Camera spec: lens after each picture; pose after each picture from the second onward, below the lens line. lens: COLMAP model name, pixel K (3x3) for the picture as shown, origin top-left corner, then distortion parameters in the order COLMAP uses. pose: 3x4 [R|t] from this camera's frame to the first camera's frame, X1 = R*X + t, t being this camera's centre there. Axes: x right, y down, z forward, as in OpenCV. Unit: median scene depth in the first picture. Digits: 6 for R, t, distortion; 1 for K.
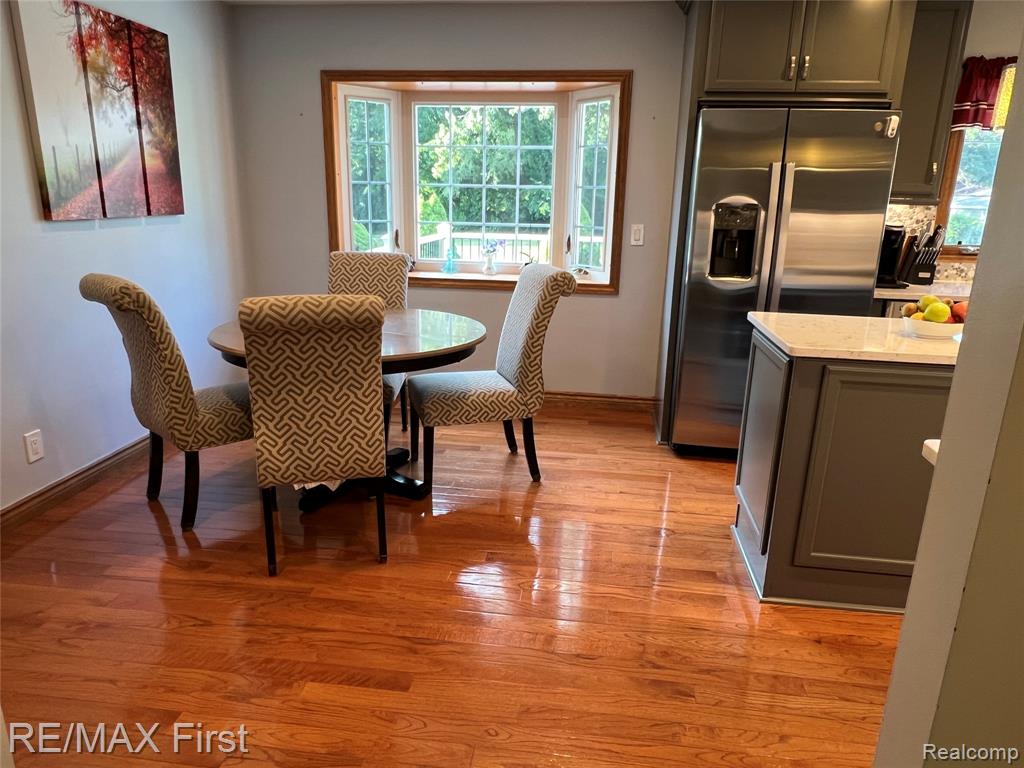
lens RADIAL K [[690.4, 0, 511.0], [0, 690.4, 385.0], [0, 0, 1]] dist [0.000556, -0.005708]
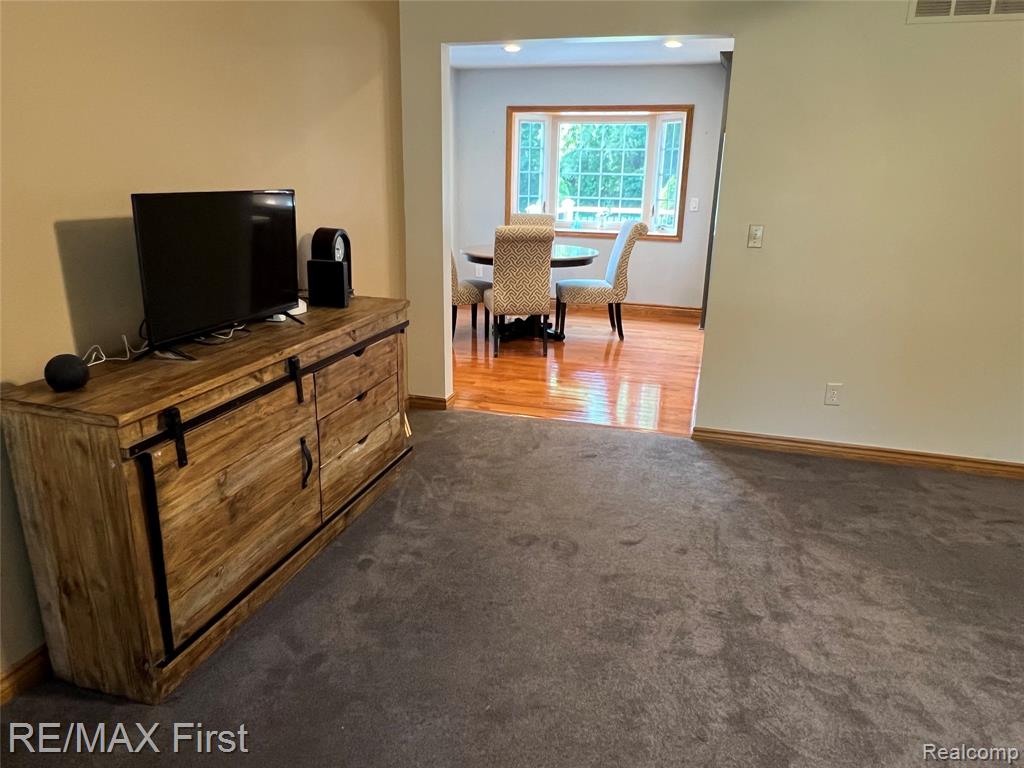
lens RADIAL K [[690.4, 0, 513.0], [0, 690.4, 384.9], [0, 0, 1]] dist [0.000556, -0.005708]
pose [[0.987808, 0.045328, -0.148929, 0.021573], [-0.041301, 0.998696, 0.030024, 0.169610], [0.150096, -0.023507, 0.988392, -0.658954]]
